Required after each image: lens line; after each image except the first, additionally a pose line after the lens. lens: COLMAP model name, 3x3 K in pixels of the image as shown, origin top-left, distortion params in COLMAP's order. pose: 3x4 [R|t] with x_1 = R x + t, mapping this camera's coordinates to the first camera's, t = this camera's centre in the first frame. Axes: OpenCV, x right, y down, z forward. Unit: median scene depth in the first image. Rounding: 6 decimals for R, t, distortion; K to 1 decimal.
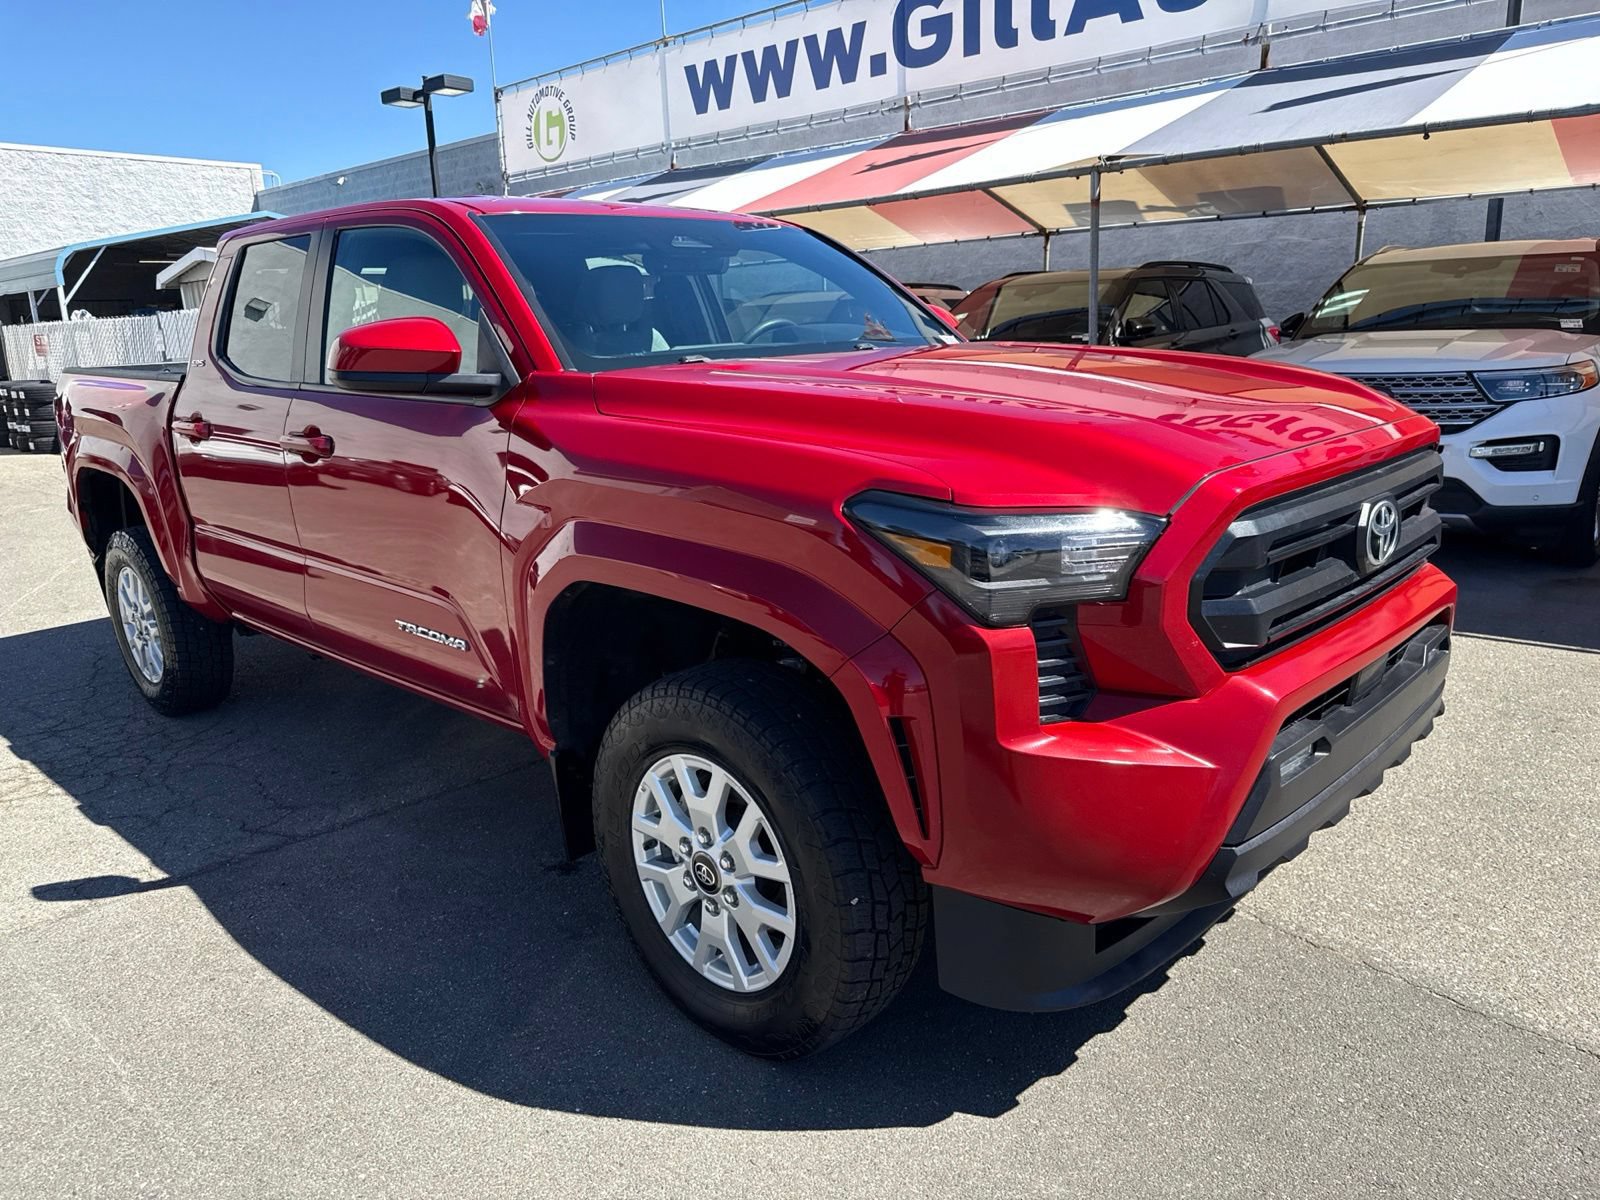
lens RADIAL K [[1149.9, 0, 773.1], [0, 1149.9, 593.5], [0, 0, 1]] dist [0.024768, -0.025111]
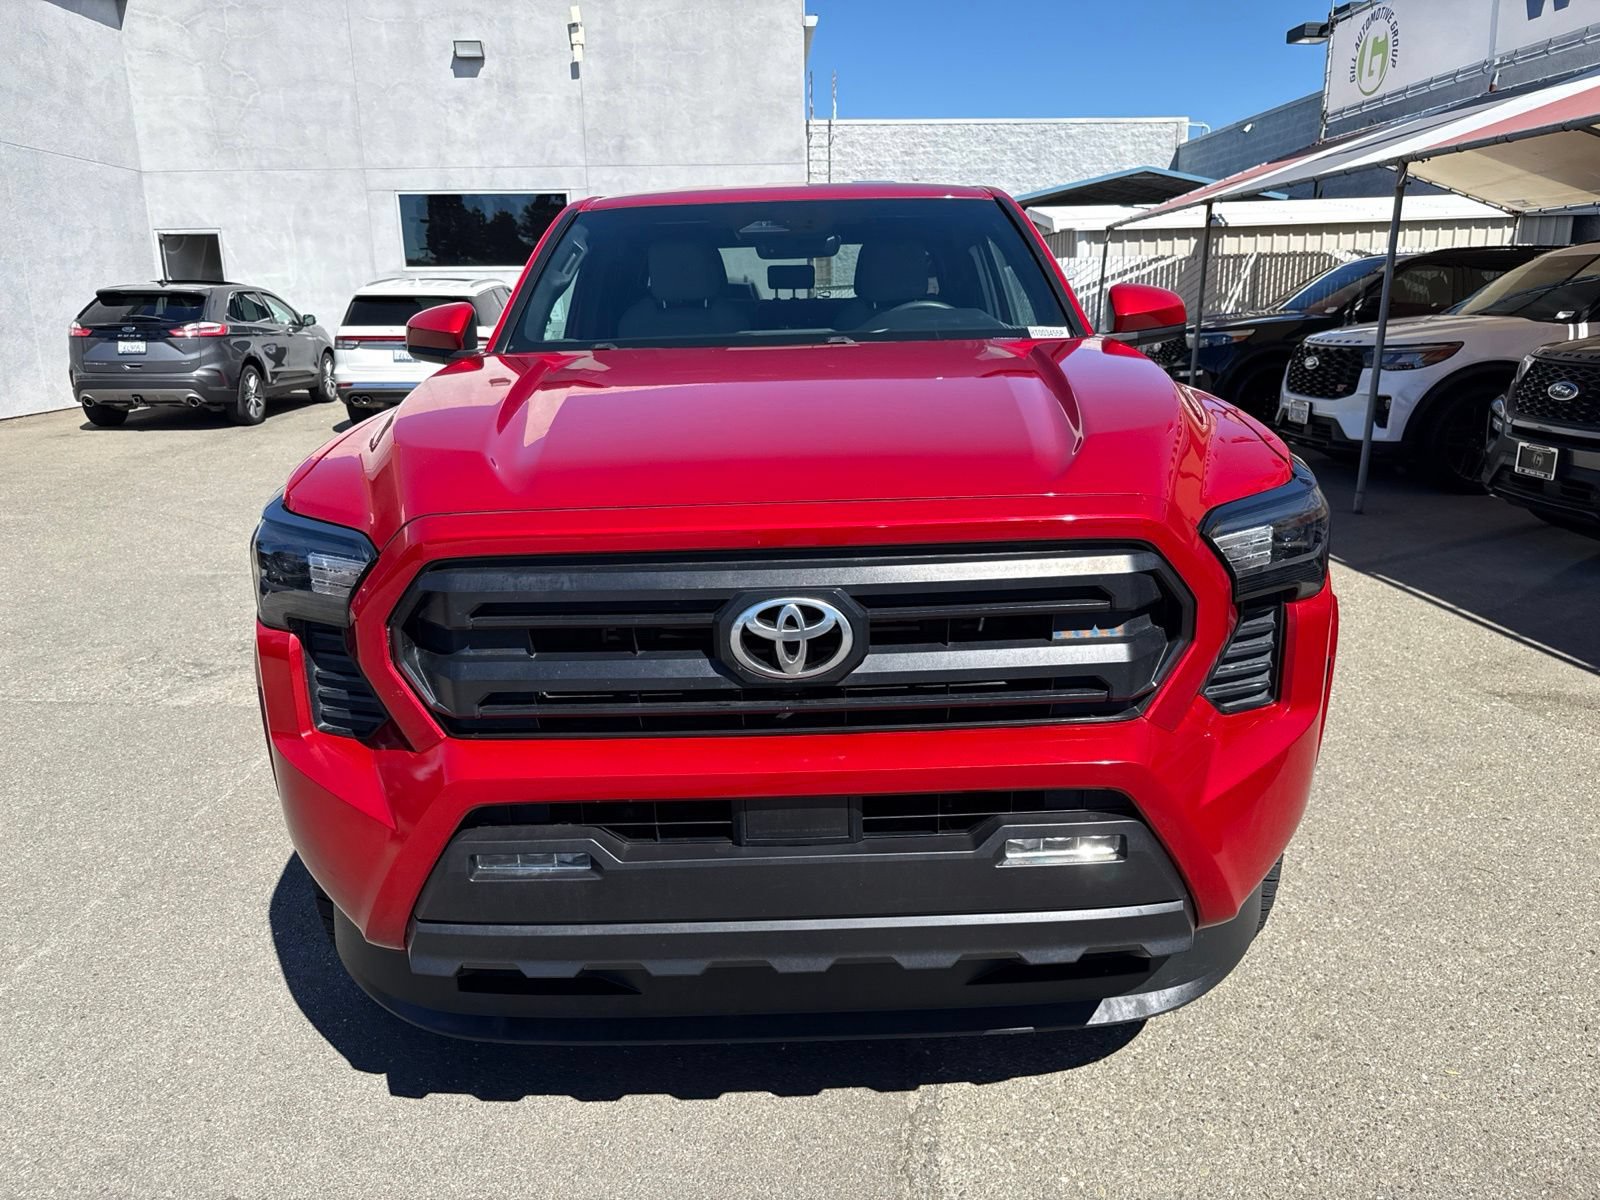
lens RADIAL K [[1149.9, 0, 803.6], [0, 1149.9, 580.2], [0, 0, 1]] dist [0.024768, -0.025111]
pose [[0.693850, 0.193484, -0.693640, 0.275688], [-0.169195, 0.980066, 0.104134, -0.044405], [0.699961, 0.045107, 0.712755, 0.125511]]
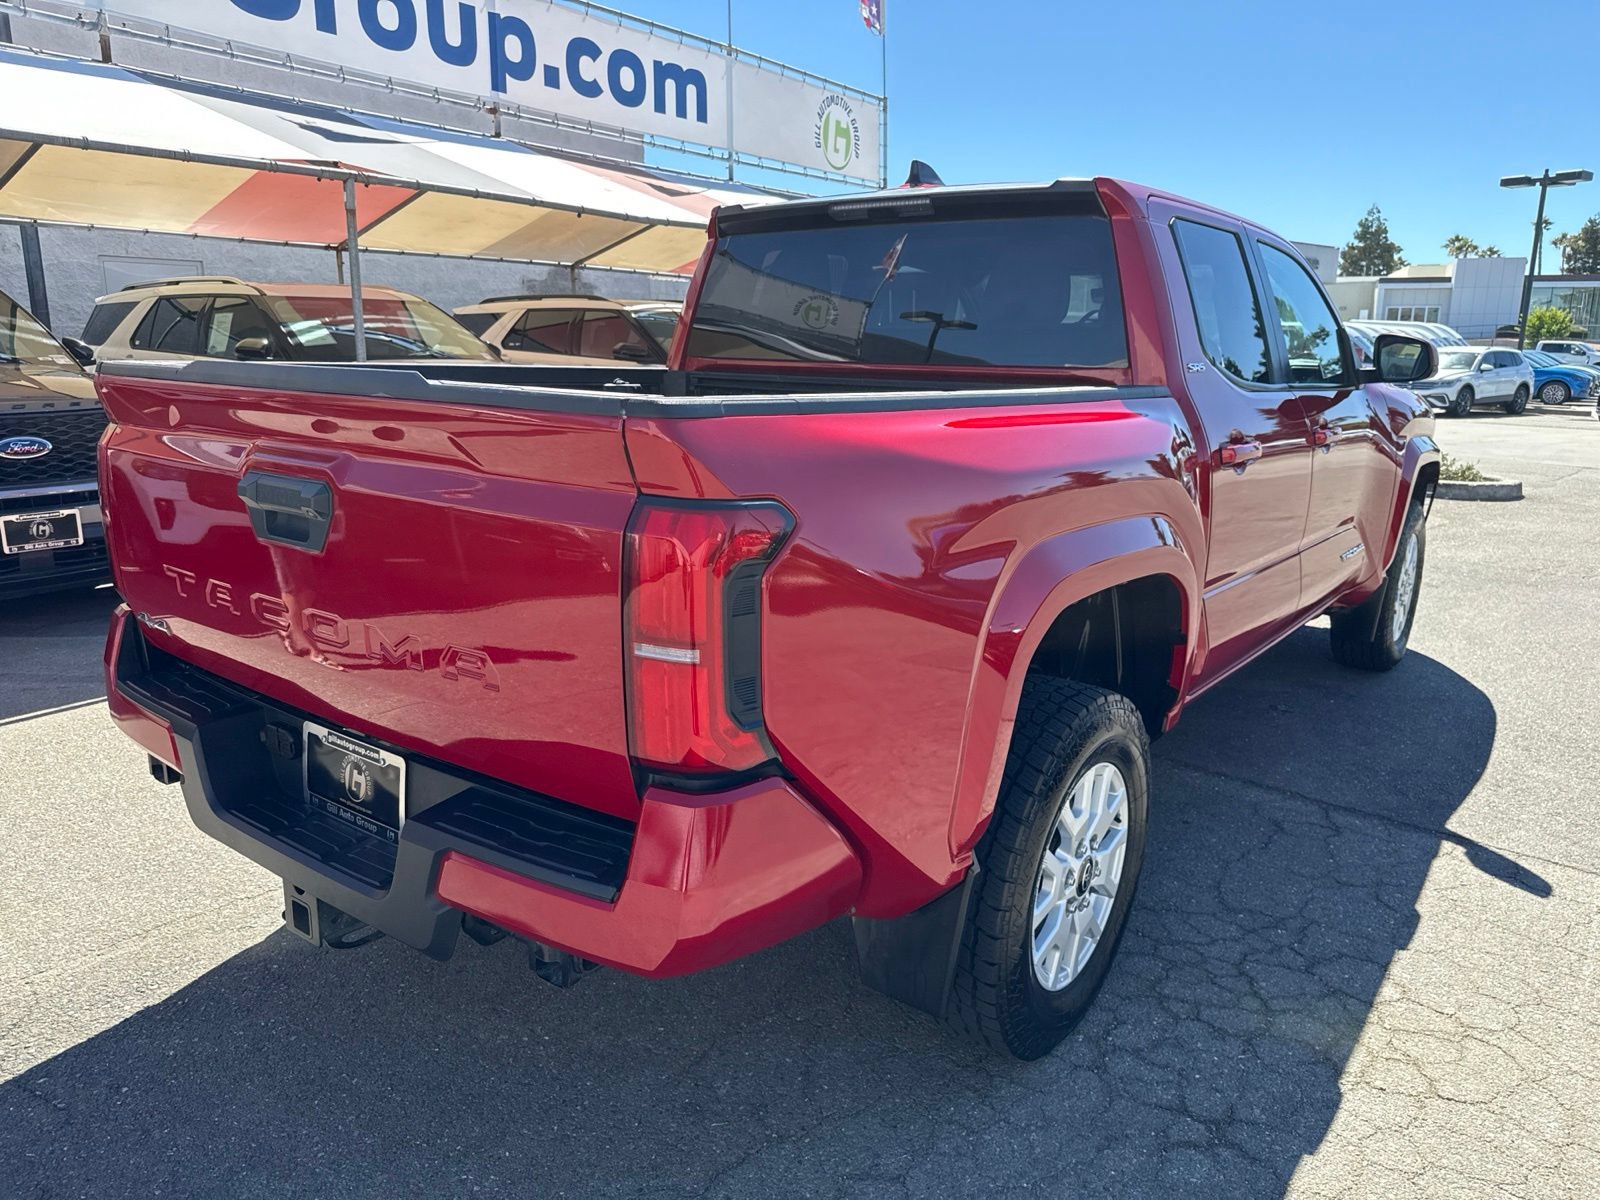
lens RADIAL K [[1149.9, 0, 798.0], [0, 1149.9, 606.7], [0, 0, 1]] dist [0.024768, -0.025111]
pose [[-0.147927, -0.188430, 0.970882, -0.507650], [0.215328, 0.951996, 0.217573, -0.114787], [-0.965273, 0.241243, -0.100252, 0.577491]]
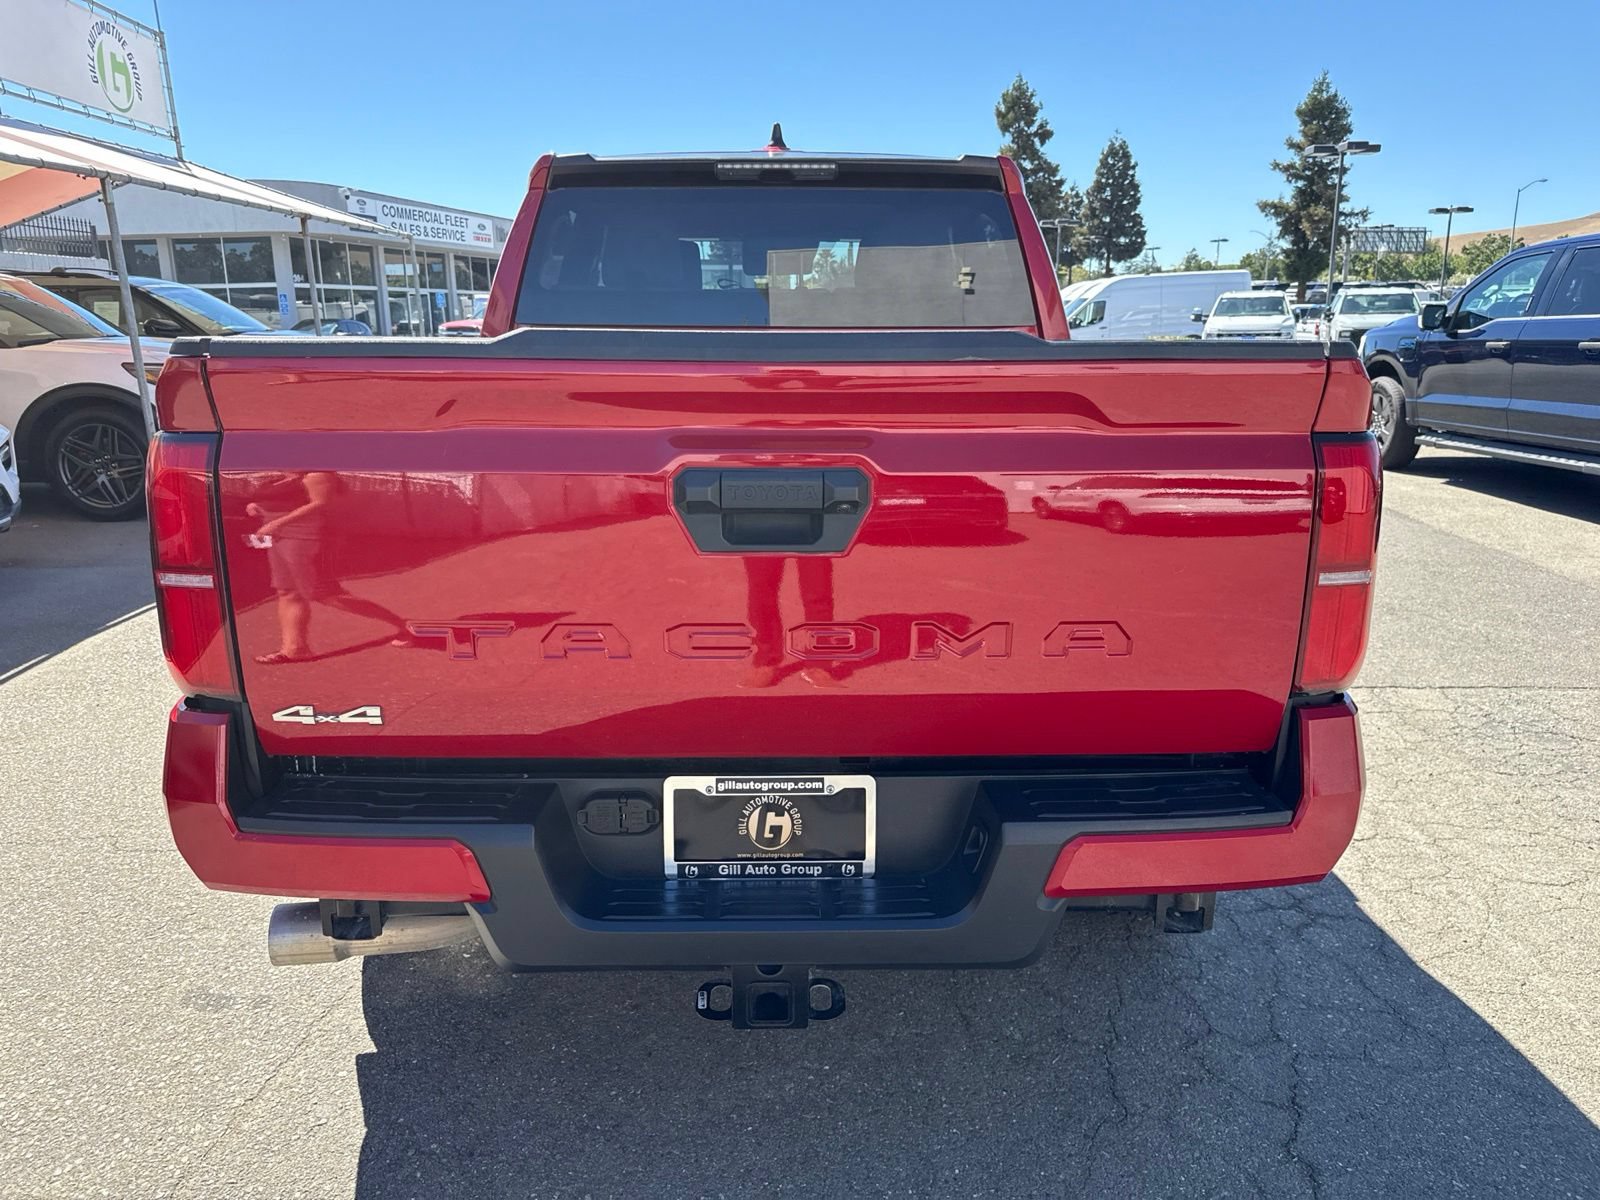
lens RADIAL K [[1149.9, 0, 795.0], [0, 1149.9, 590.3], [0, 0, 1]] dist [0.024768, -0.025111]
pose [[-0.721882, -0.120258, 0.681487, -0.399845], [0.184809, 0.915516, 0.357318, -0.157729], [-0.666882, 0.383886, -0.638670, 0.766017]]
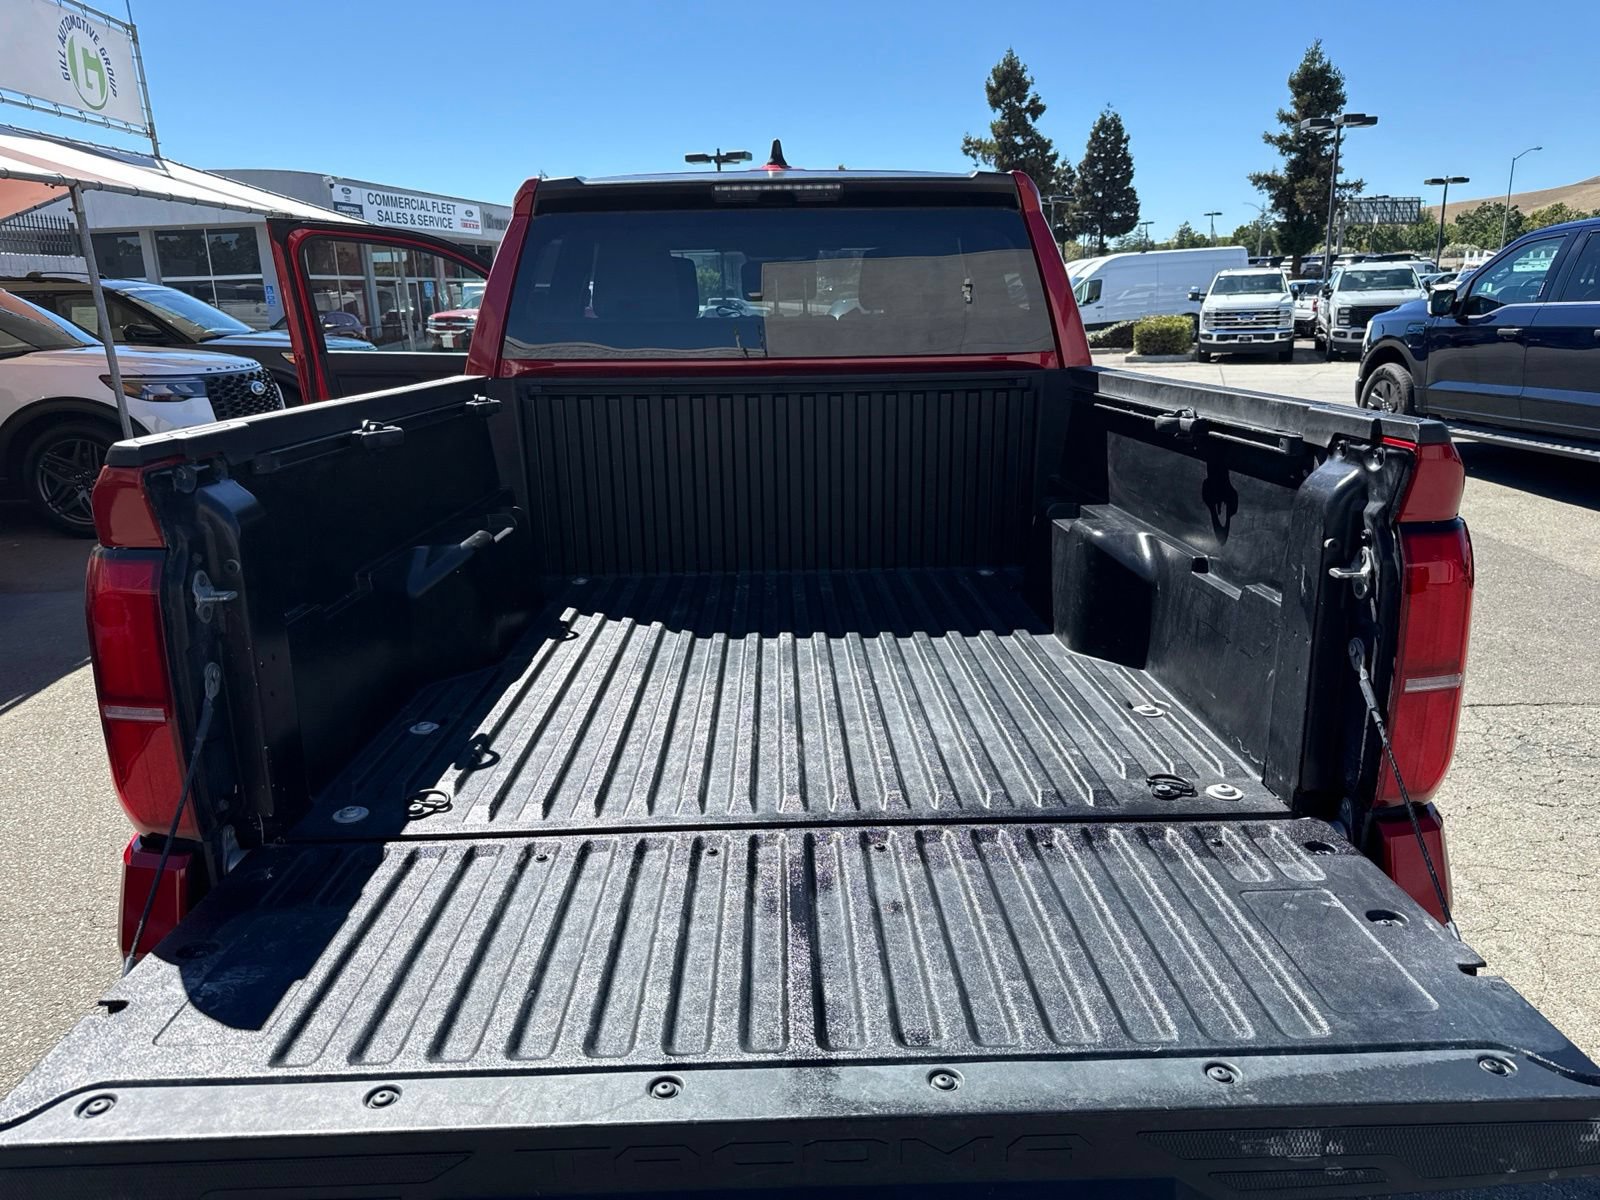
lens RADIAL K [[1149.9, 0, 800.3], [0, 1149.9, 597.6], [0, 0, 1]] dist [0.024768, -0.025111]
pose [[-0.728626, -0.121757, 0.674003, -0.383513], [0.199163, 0.903883, 0.378588, -0.167802], [-0.655315, 0.410086, -0.634343, 0.750137]]
